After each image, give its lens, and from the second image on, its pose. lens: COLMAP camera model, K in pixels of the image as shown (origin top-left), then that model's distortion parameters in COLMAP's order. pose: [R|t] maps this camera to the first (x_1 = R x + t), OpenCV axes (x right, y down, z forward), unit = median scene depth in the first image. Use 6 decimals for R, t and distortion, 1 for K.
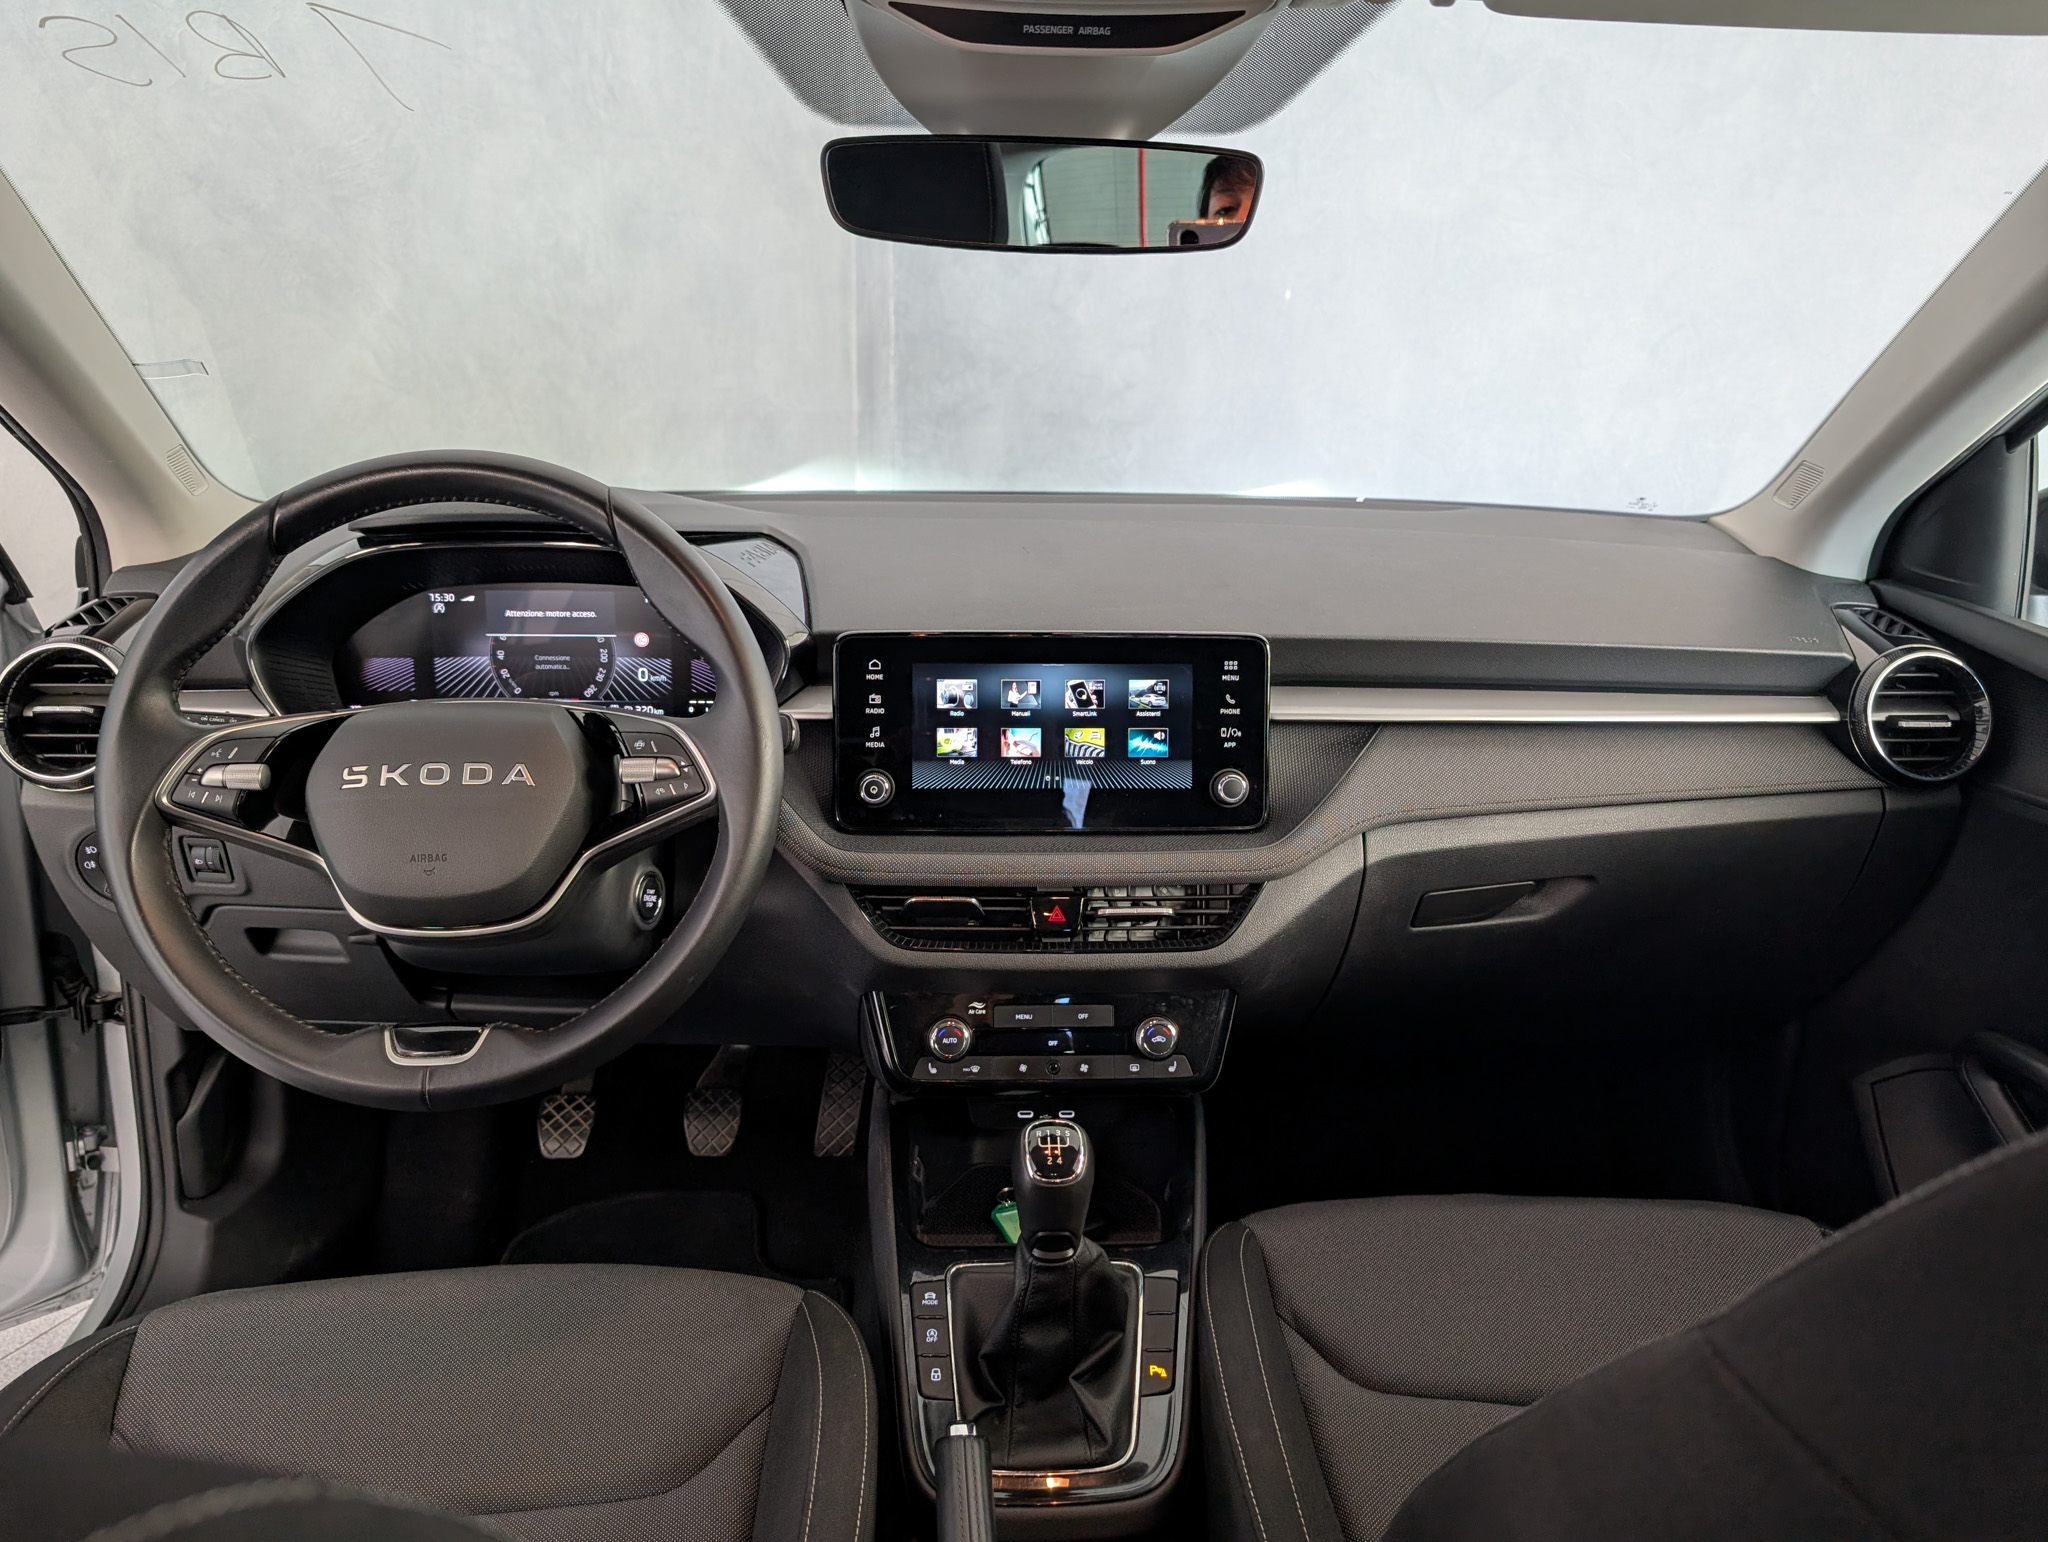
lens RADIAL K [[1571.6, 0, 1071.8], [0, 1571.6, 768.9], [0, 0, 1]] dist [0.011725, -0.003049]
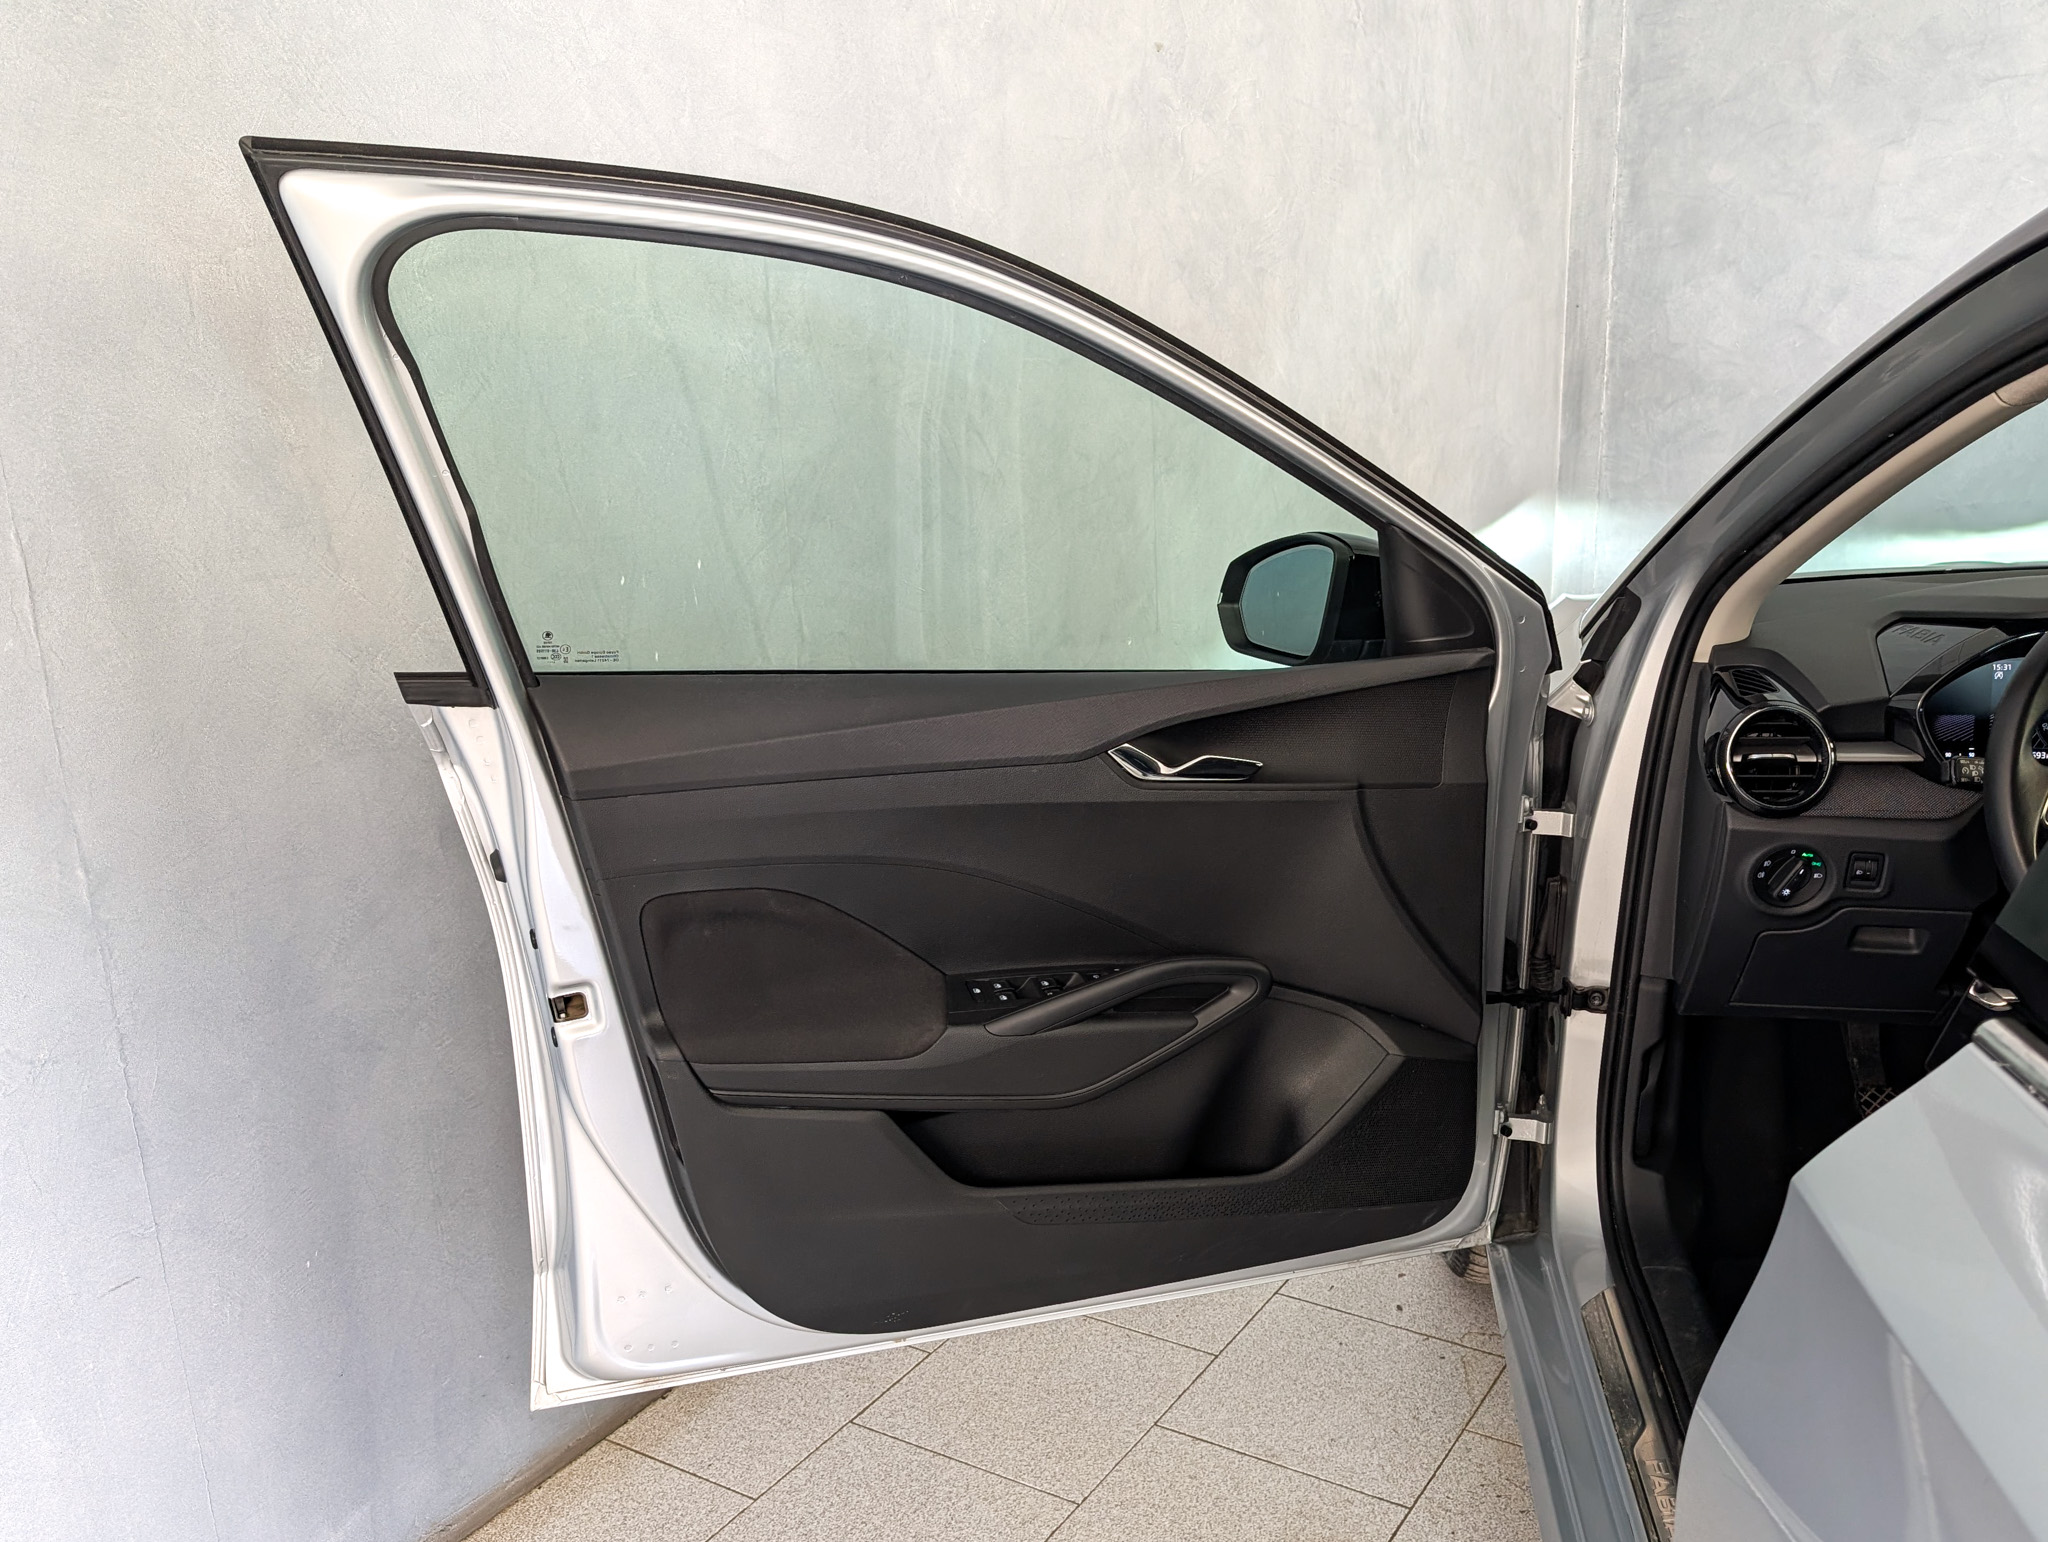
lens RADIAL K [[1911.3, 0, 1075.2], [0, 1911.3, 800.6], [0, 0, 1]] dist [0.087006, -0.102372]
pose [[0.989808, 0.006150, -0.142278, -0.973619], [-0.008290, 0.999861, -0.014449, 0.028630], [0.142170, 0.015481, 0.989721, -0.685121]]
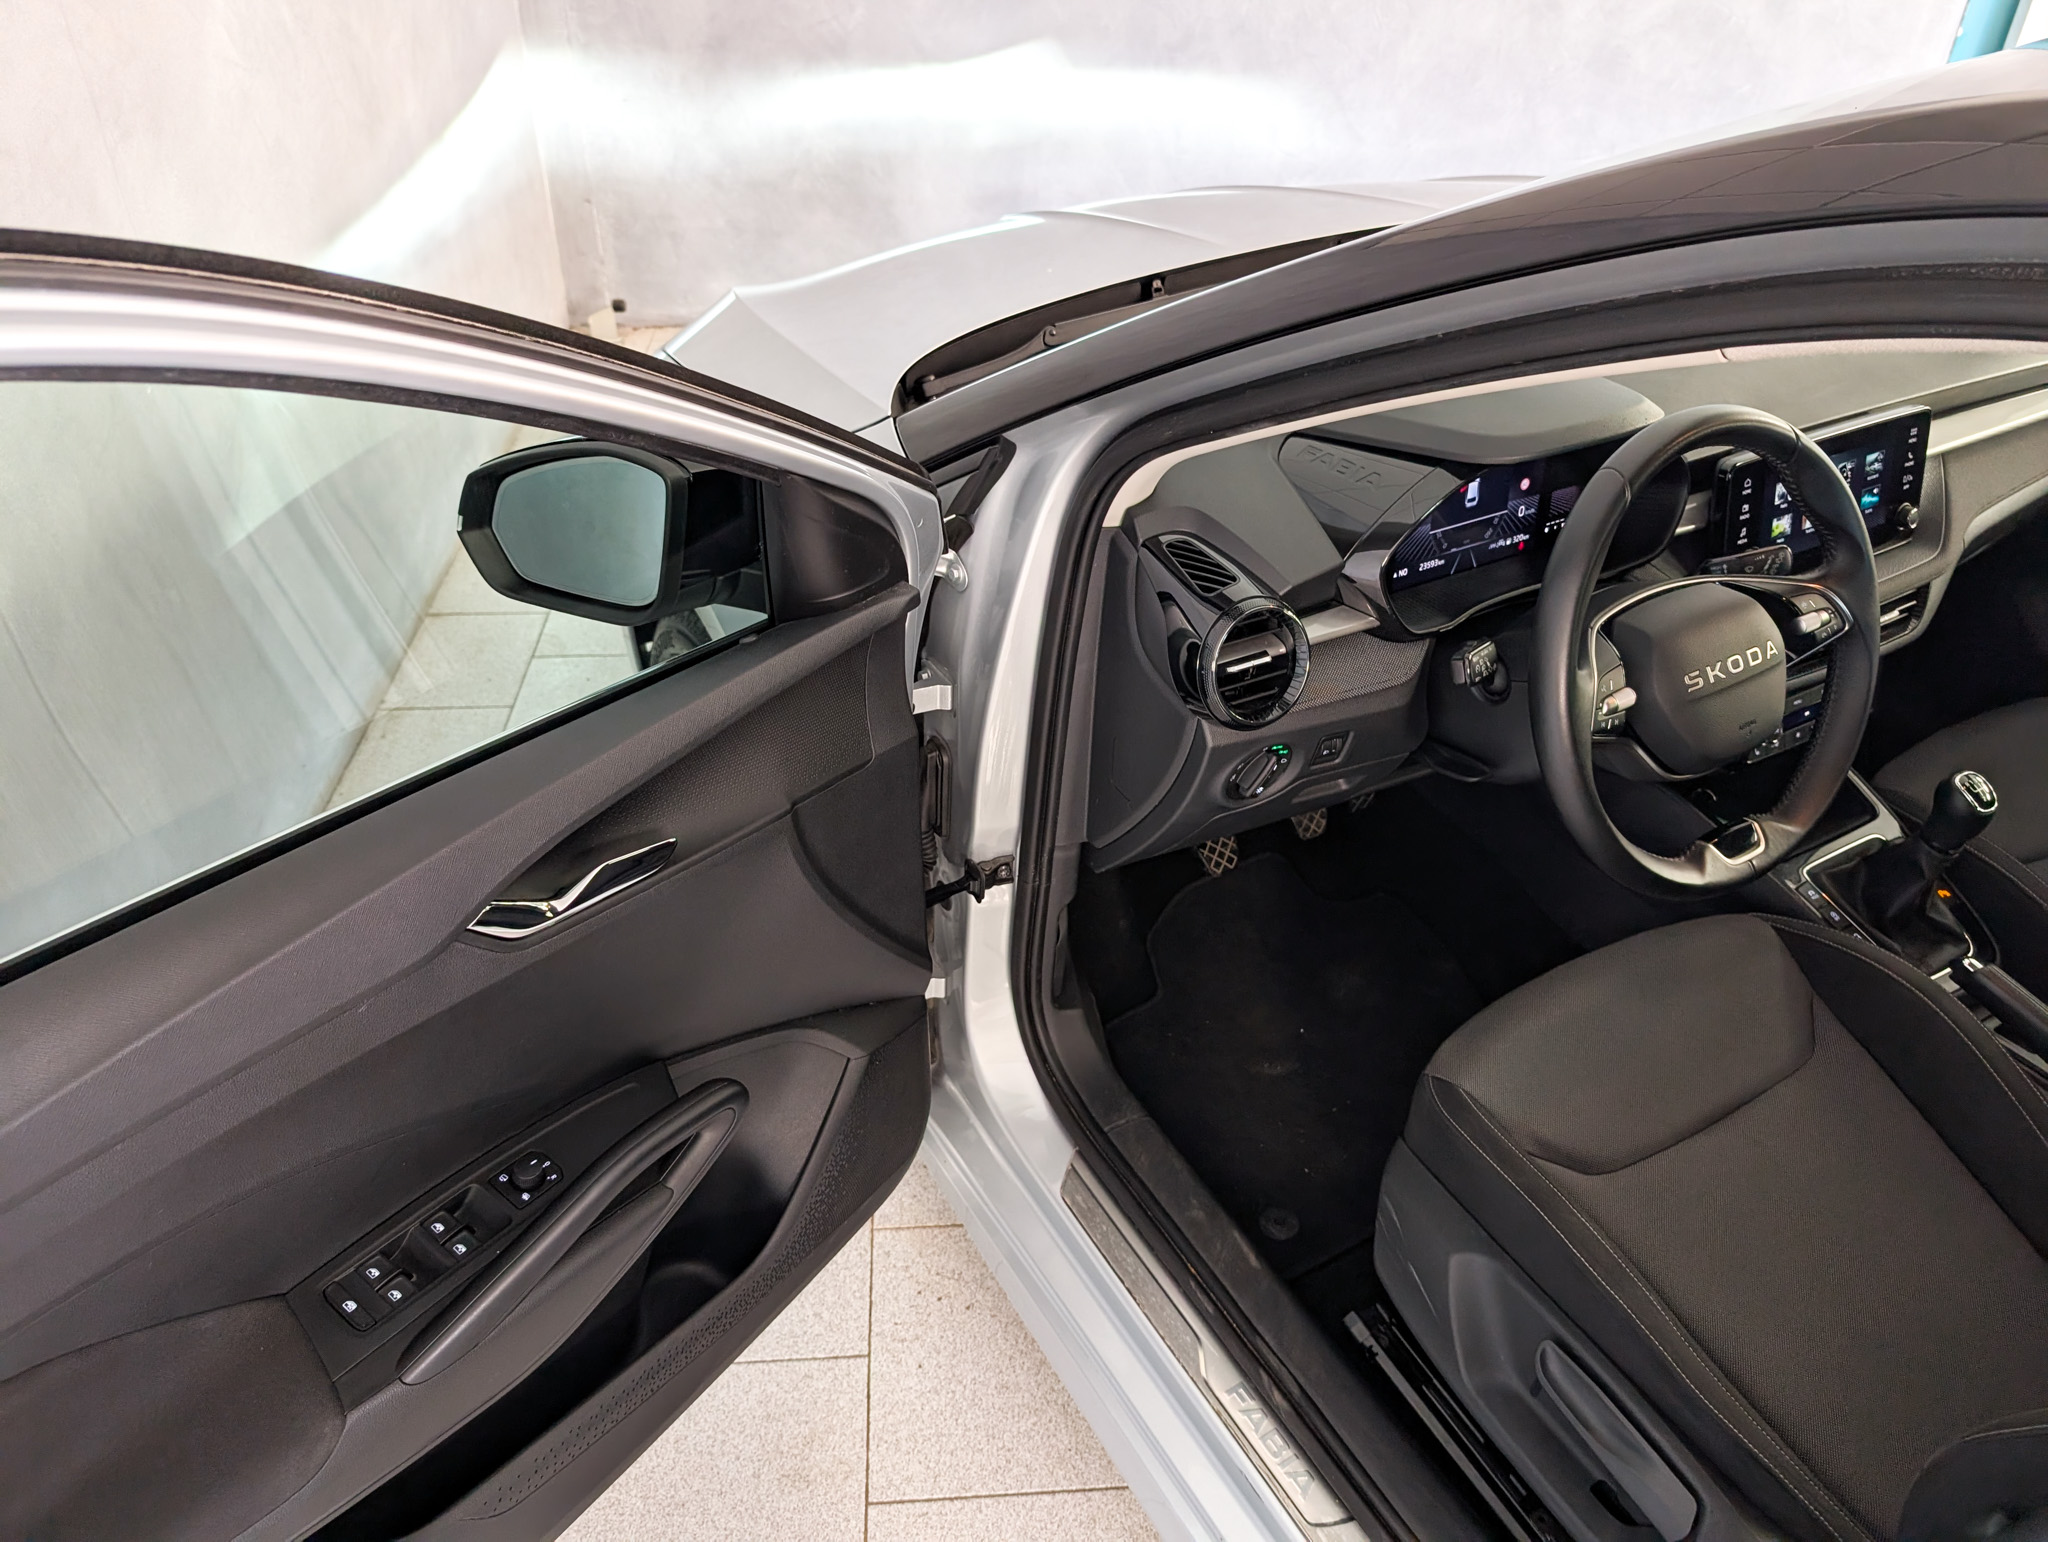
lens RADIAL K [[1571.6, 0, 1071.8], [0, 1571.6, 768.9], [0, 0, 1]] dist [0.011725, -0.003049]
pose [[0.882162, -0.264087, 0.389934, -1.198742], [0.118205, 0.925637, 0.359477, -0.384252], [-0.455870, -0.271024, 0.847778, 0.069677]]
